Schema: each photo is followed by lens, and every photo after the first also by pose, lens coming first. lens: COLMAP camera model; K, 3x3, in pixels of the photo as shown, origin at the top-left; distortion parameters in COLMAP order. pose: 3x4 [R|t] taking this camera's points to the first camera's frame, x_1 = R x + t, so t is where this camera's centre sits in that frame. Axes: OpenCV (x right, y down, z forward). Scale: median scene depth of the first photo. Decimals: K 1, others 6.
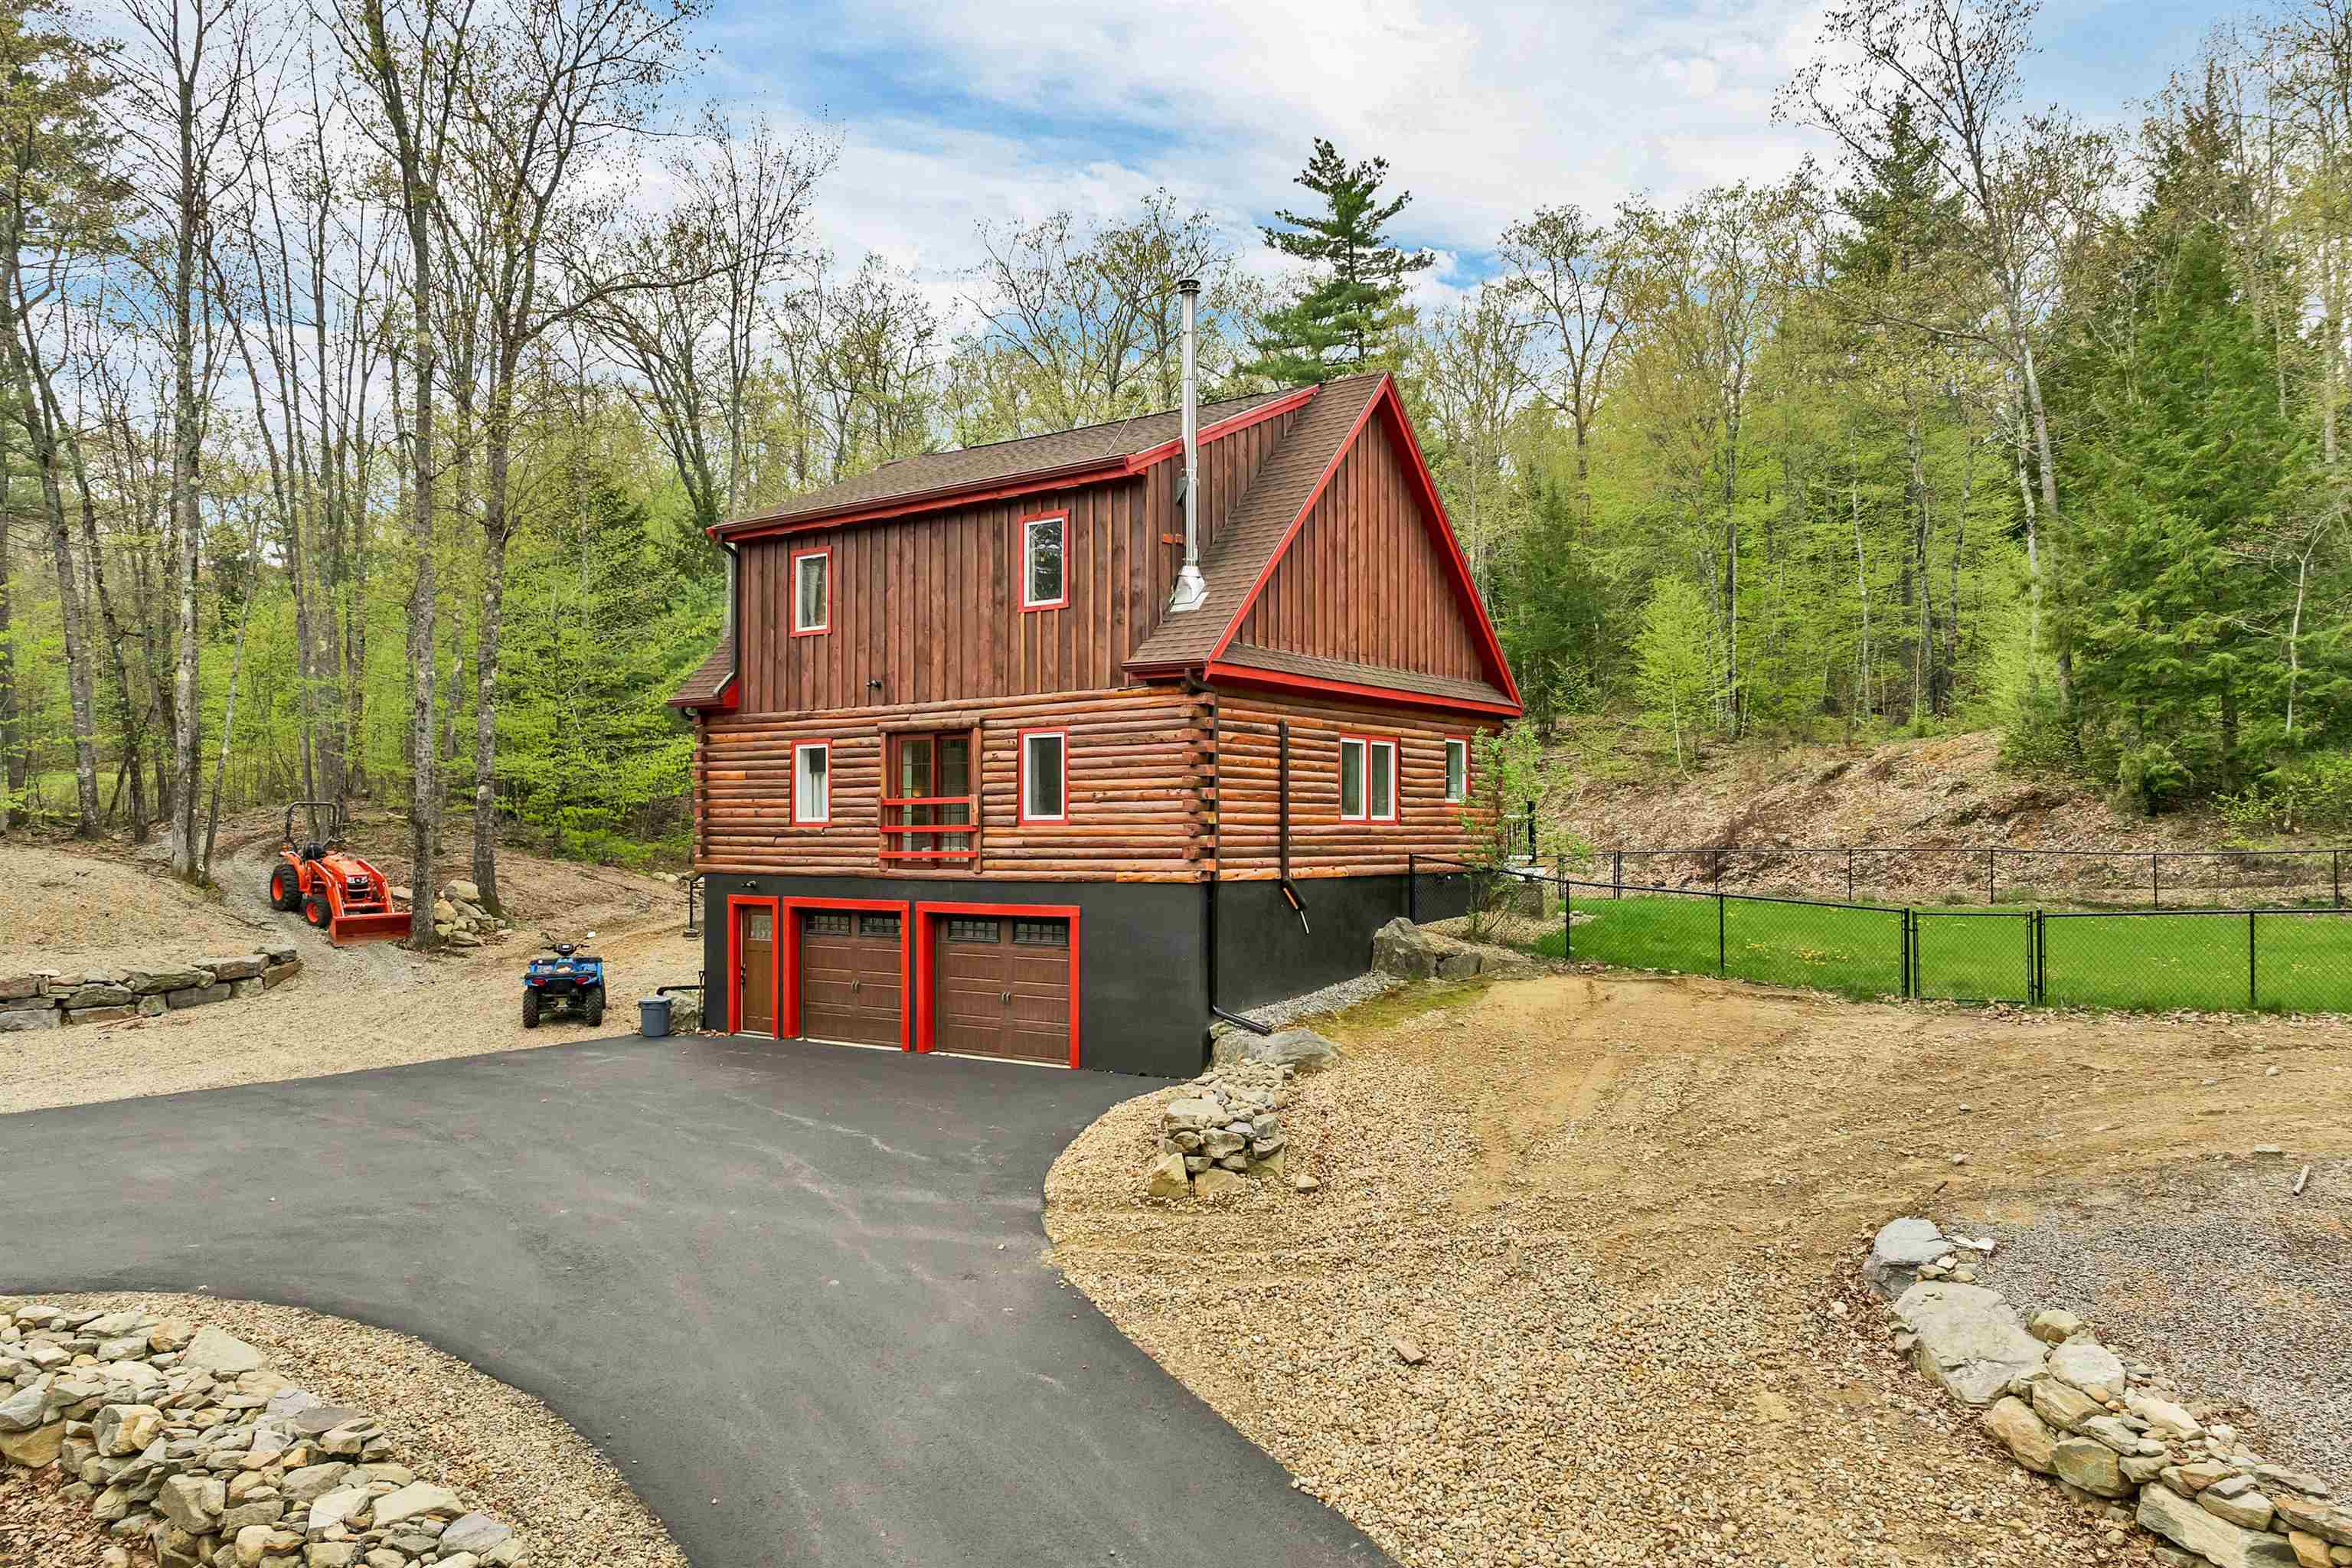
lens RADIAL K [[1693.1, 0, 1180.3], [0, 1693.1, 819.0], [0, 0, 1]] dist [-0.019637, -0.003516]
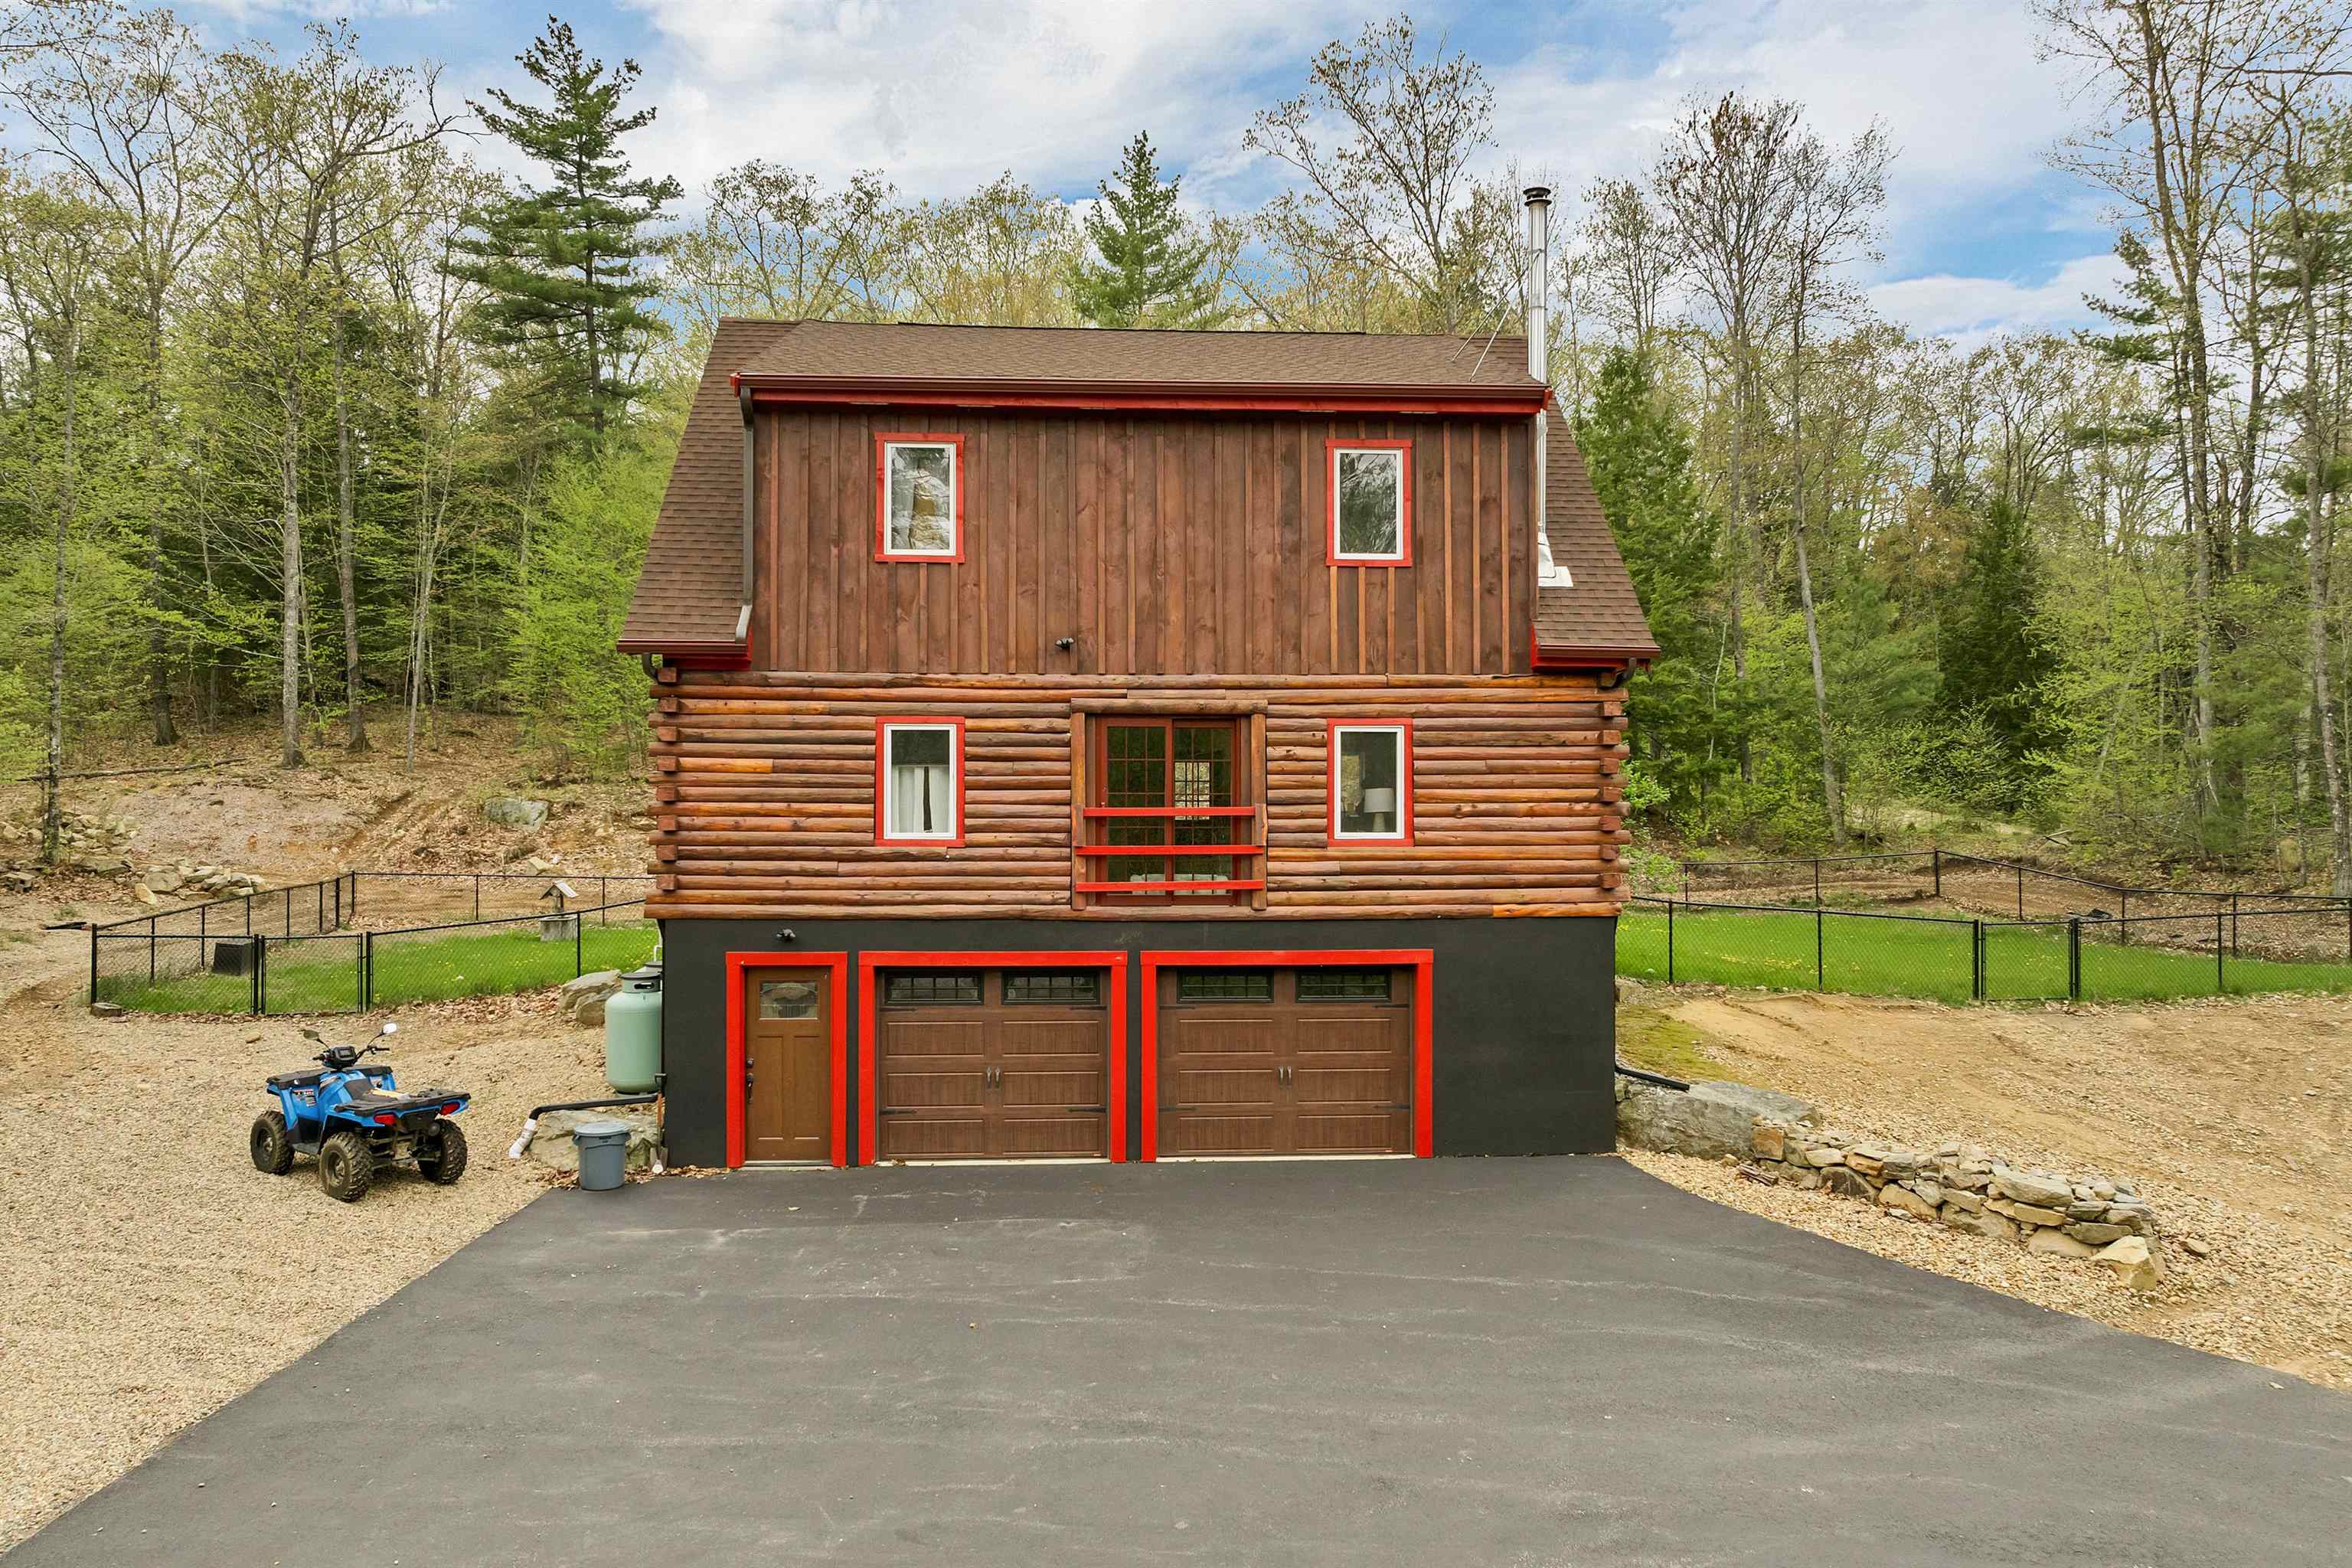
lens RADIAL K [[1693.1, 0, 1180.3], [0, 1693.1, 819.0], [0, 0, 1]] dist [-0.019637, -0.003516]
pose [[0.764715, 0.007553, 0.644325, -0.604160], [-0.006356, 0.999971, -0.004178, -0.004443], [-0.644338, -0.000900, 0.764741, 0.440216]]
